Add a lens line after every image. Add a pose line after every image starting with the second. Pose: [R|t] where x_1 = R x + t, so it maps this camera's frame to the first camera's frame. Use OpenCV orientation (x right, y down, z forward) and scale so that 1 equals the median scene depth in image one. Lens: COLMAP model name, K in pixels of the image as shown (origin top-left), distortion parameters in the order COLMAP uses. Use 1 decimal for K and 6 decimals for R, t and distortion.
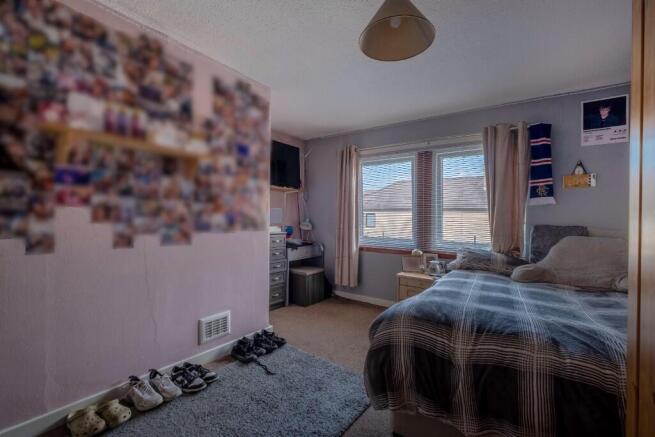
lens RADIAL K [[293.8, 0, 332.9], [0, 293.8, 216.0], [0, 0, 1]] dist [-0.004977, 0.001544]
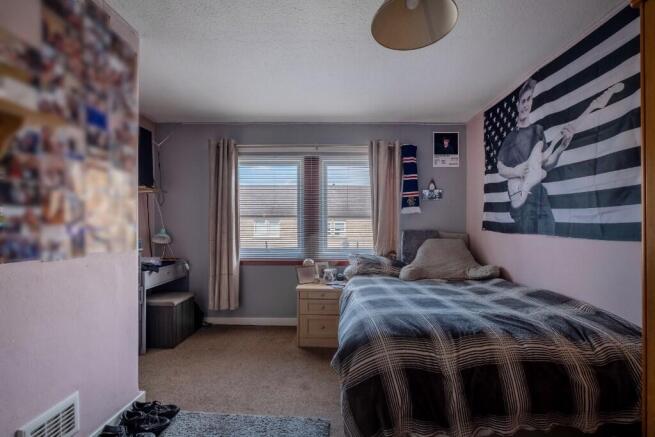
lens RADIAL K [[293.8, 0, 326.8], [0, 293.8, 222.2], [0, 0, 1]] dist [-0.004977, 0.001544]
pose [[0.822407, -0.008346, 0.568839, -0.243252], [0.008312, 0.999962, 0.002656, -0.008167], [-0.568839, 0.002544, 0.822445, 0.216743]]
